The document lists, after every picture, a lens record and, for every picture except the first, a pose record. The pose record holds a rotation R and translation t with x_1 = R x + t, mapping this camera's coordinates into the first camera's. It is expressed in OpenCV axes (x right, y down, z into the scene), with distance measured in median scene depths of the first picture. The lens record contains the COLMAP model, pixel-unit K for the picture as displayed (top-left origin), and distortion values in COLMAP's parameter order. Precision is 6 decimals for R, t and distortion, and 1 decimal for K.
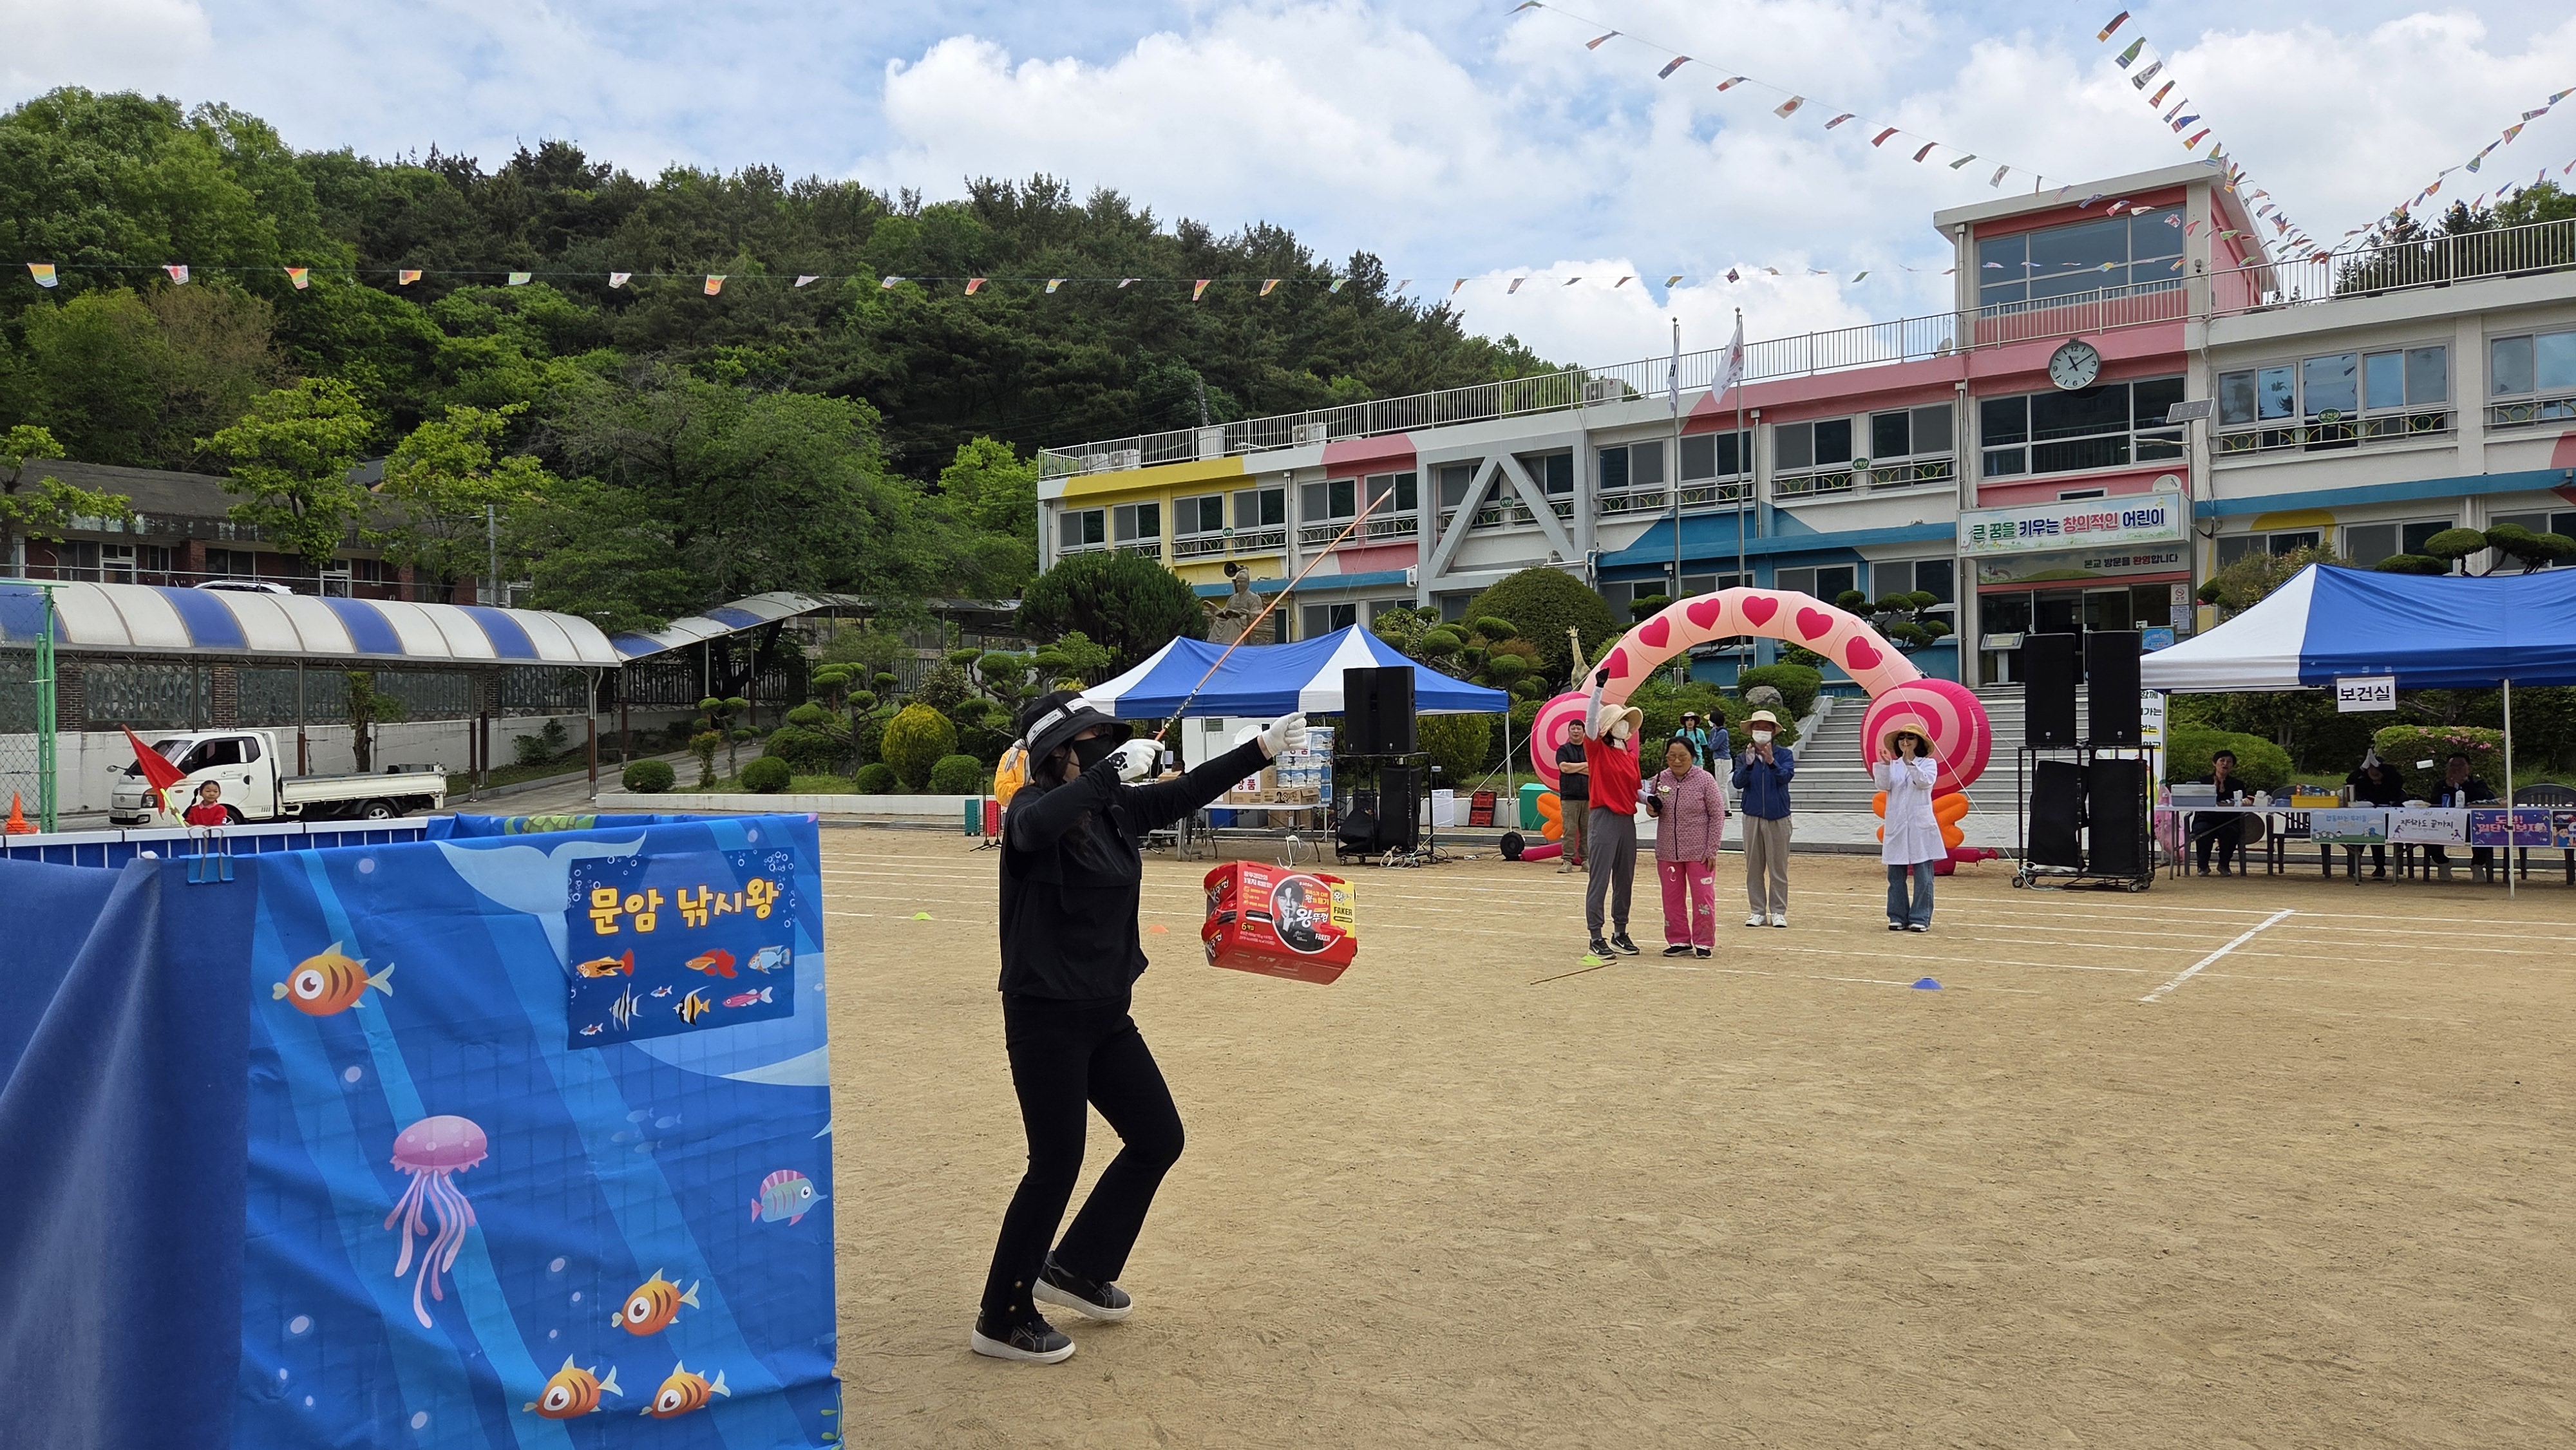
lens RADIAL K [[1690.4, 0, 1287.9], [0, 1690.4, 747.0], [0, 0, 1]] dist [0.029875, -0.008945]
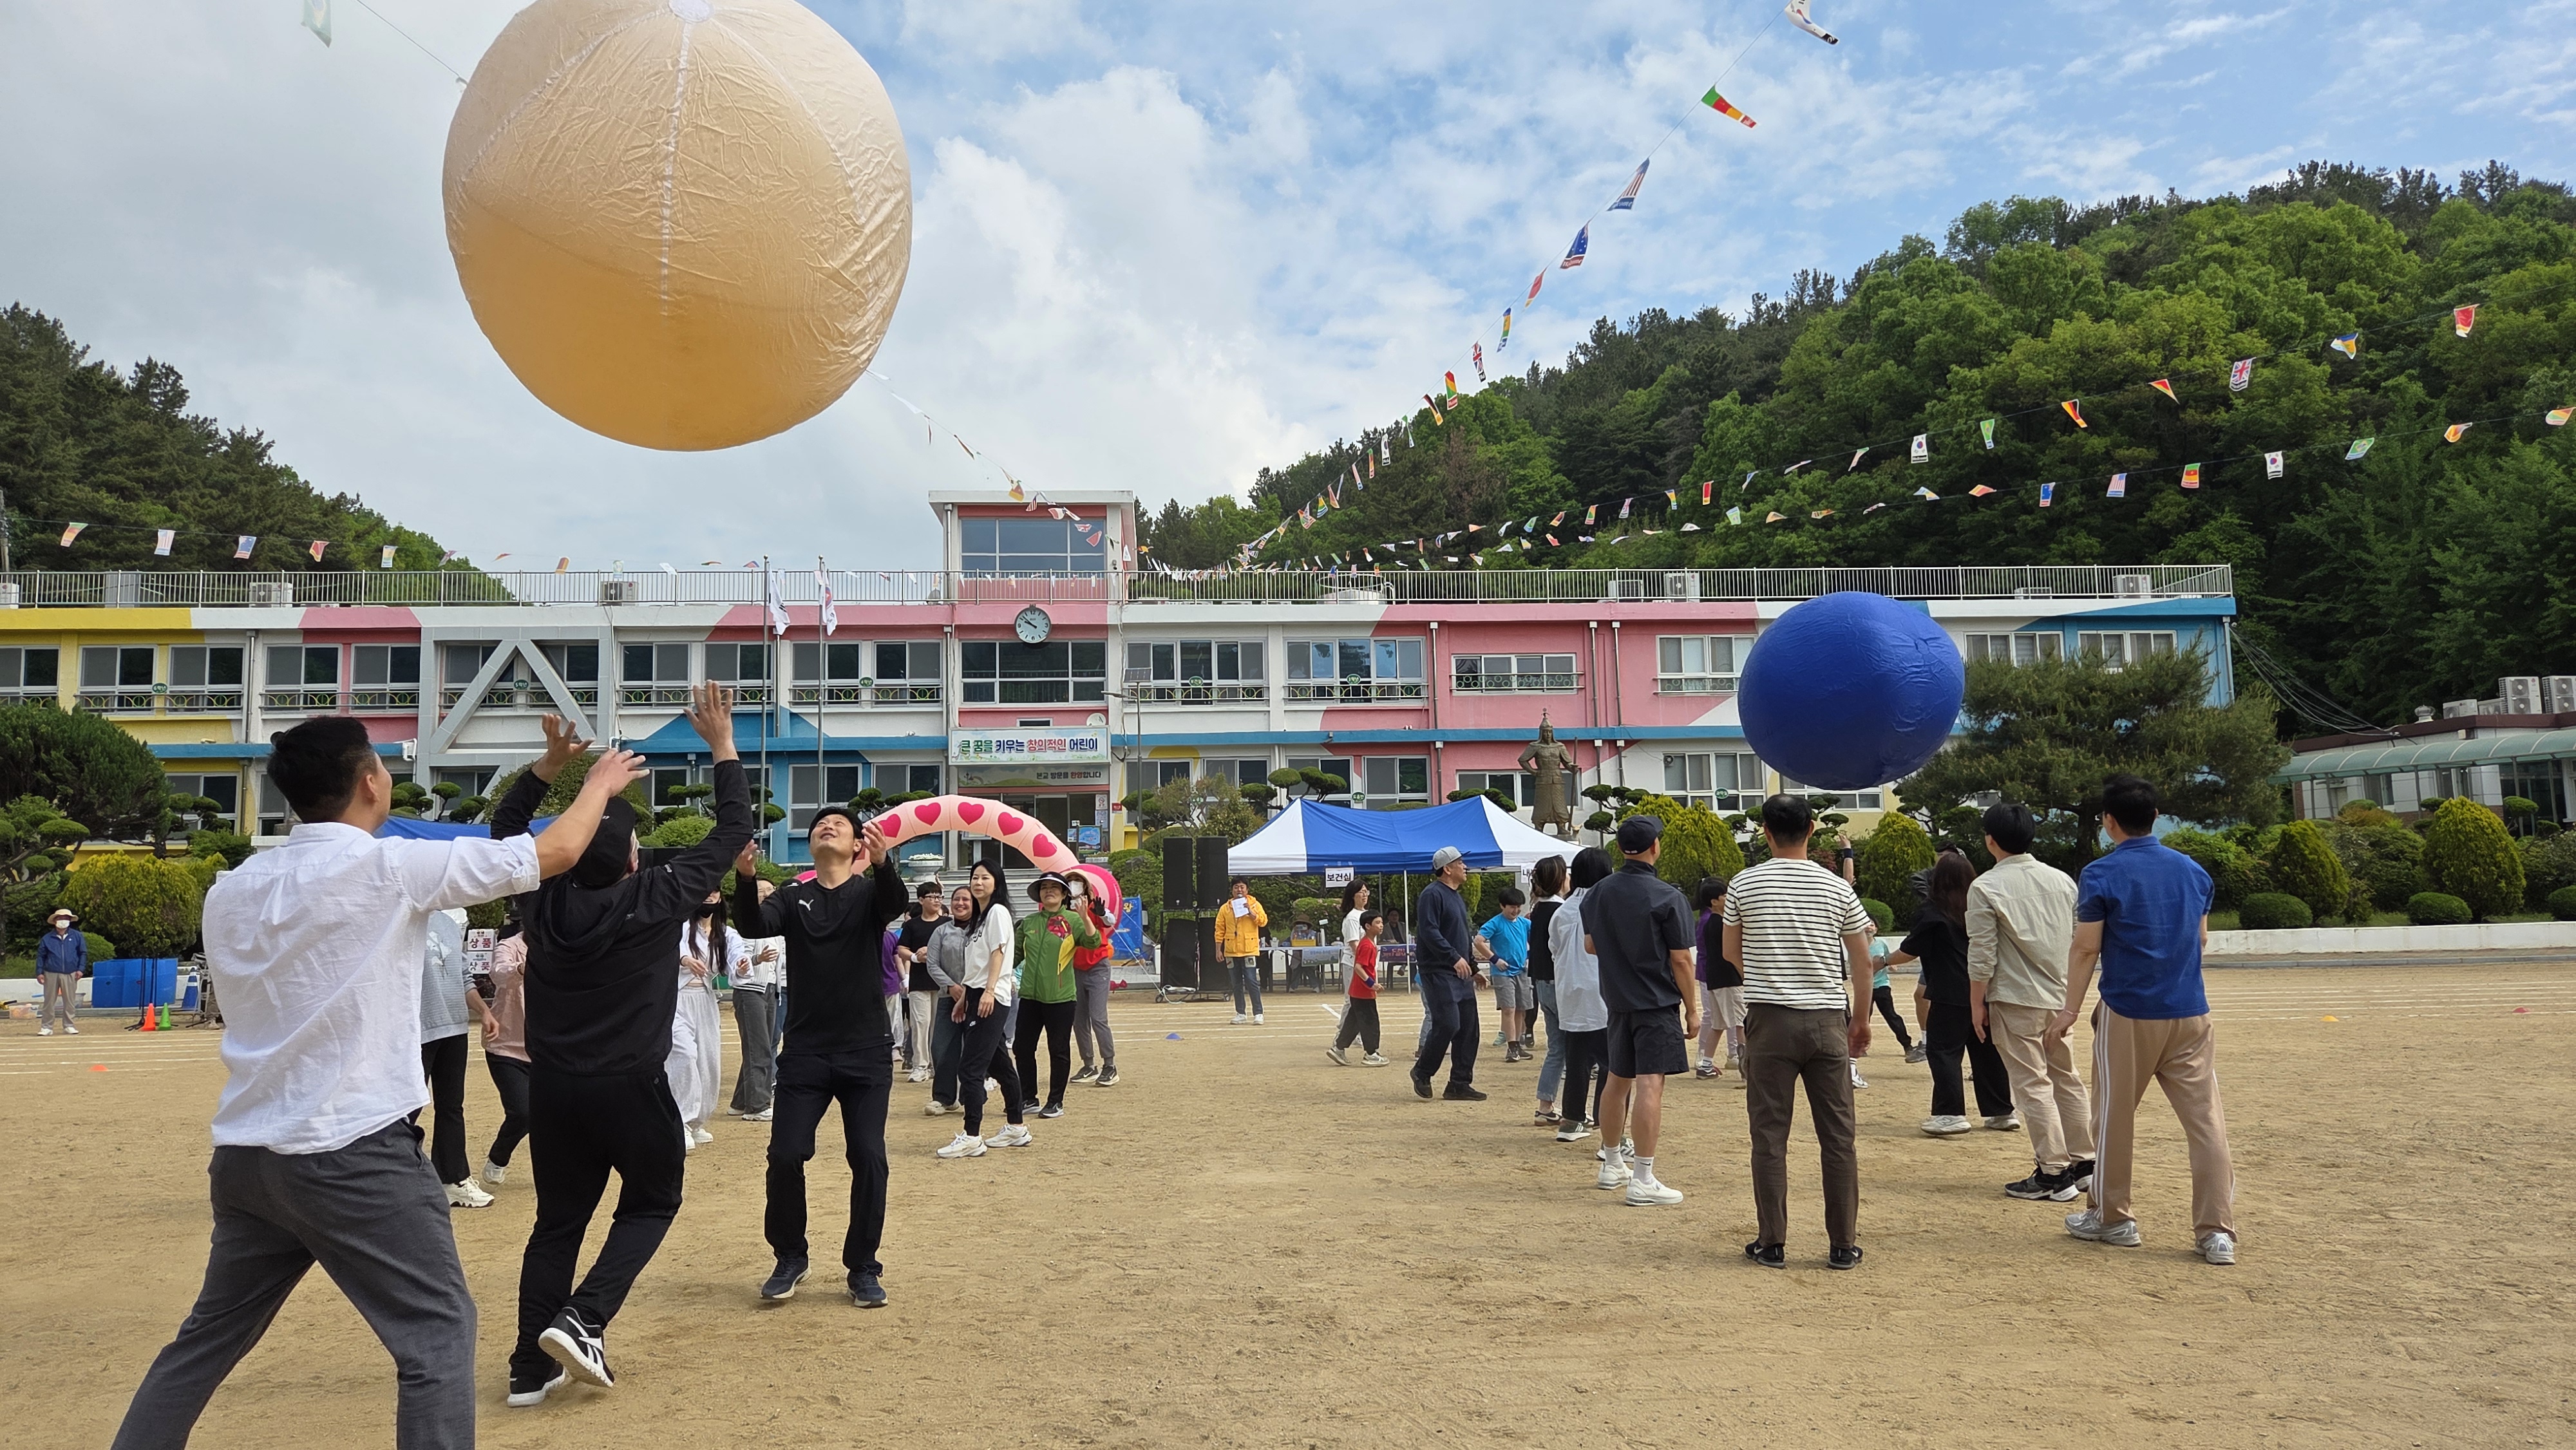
lens RADIAL K [[1690.4, 0, 1287.1], [0, 1690.4, 714.9], [0, 0, 1]] dist [0.029875, -0.008945]
pose [[0.771343, 0.069621, 0.632600, -0.197529], [0.009312, 0.992657, -0.120601, 0.004345], [-0.636352, 0.098916, 0.765031, -0.111918]]
